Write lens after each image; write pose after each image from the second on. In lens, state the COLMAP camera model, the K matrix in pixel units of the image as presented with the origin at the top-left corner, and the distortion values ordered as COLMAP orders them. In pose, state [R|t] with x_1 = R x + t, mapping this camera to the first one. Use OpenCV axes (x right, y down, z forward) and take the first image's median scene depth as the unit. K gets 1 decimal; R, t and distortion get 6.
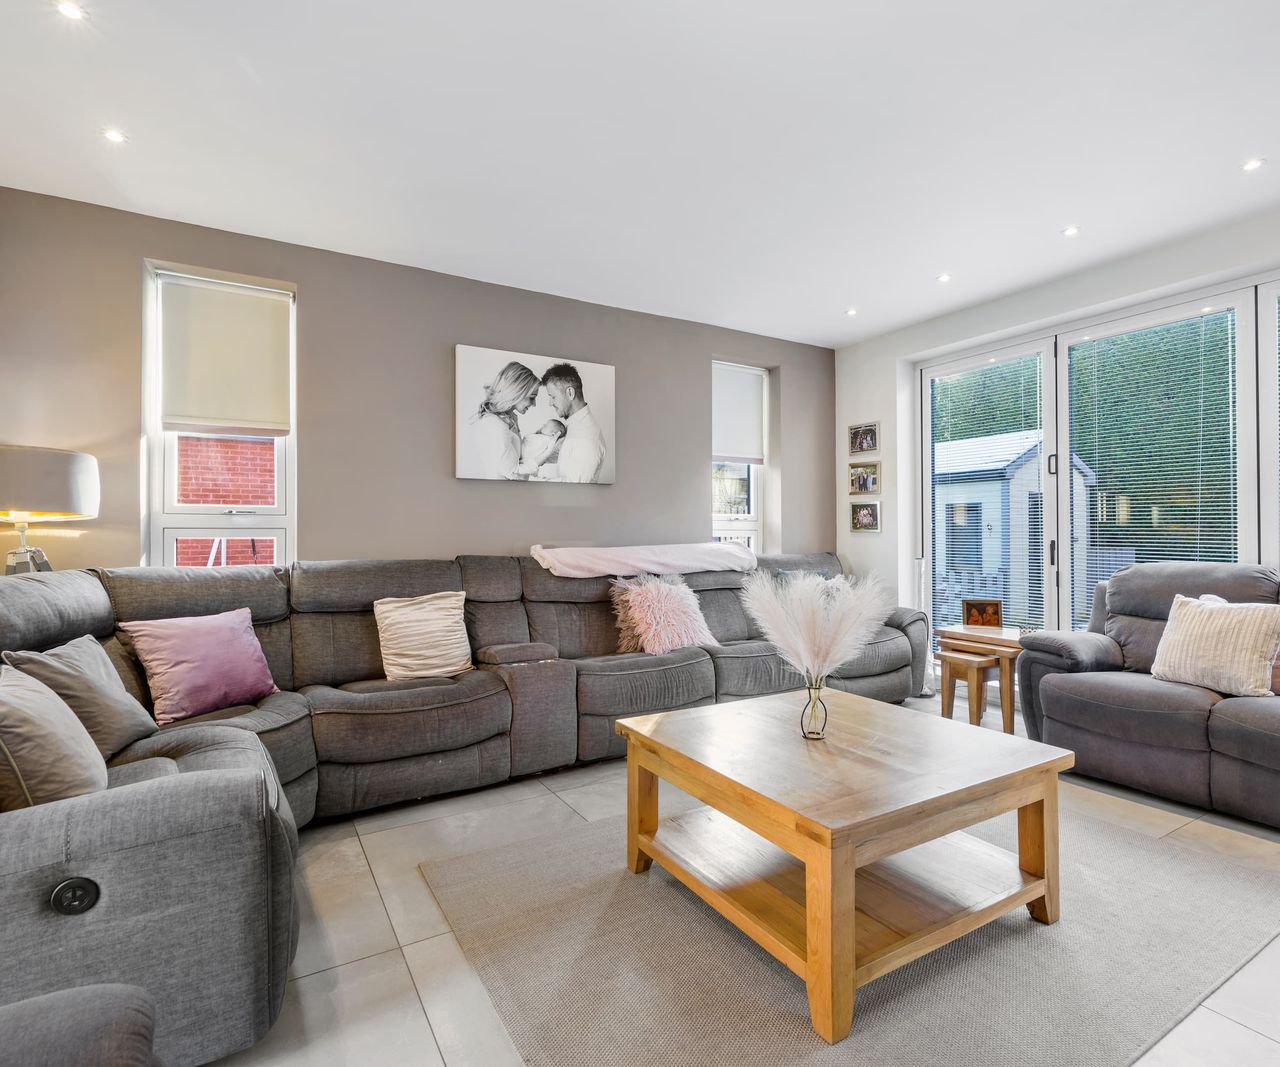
lens RADIAL K [[656.9, 0, 636.2], [0, 656.9, 535.2], [0, 0, 1]] dist [-0.000488, -0.000181]
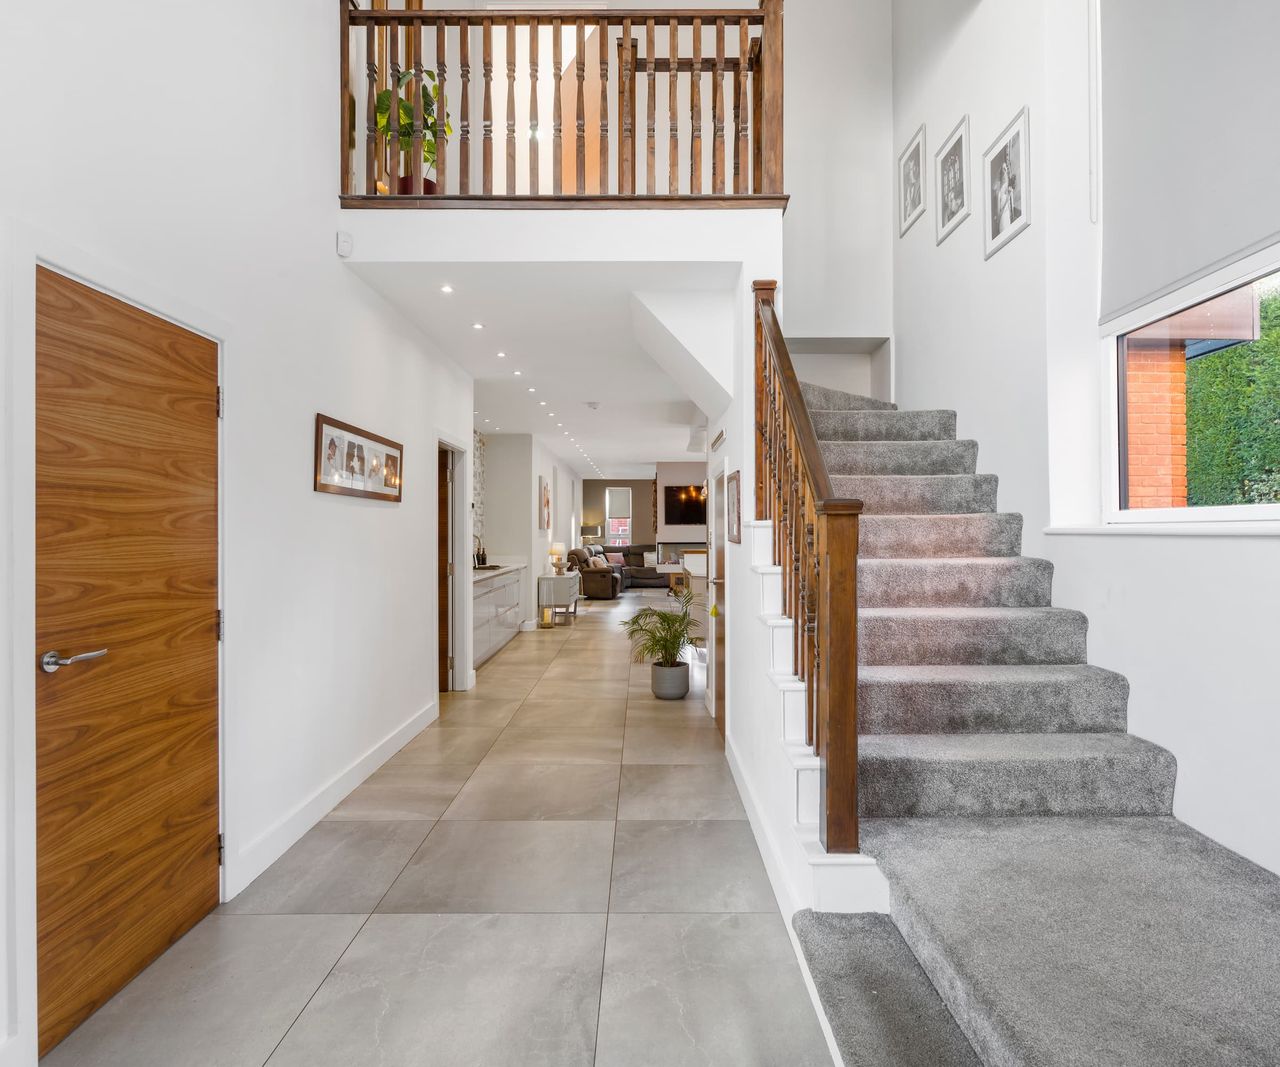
lens RADIAL K [[656.9, 0, 641.0], [0, 656.9, 532.3], [0, 0, 1]] dist [-0.000488, -0.000181]
pose [[0.862115, 0.003925, -0.506697, 1.858415], [-0.002590, 0.999991, 0.003339, -0.062133], [0.506706, -0.001566, 0.862118, -2.917565]]
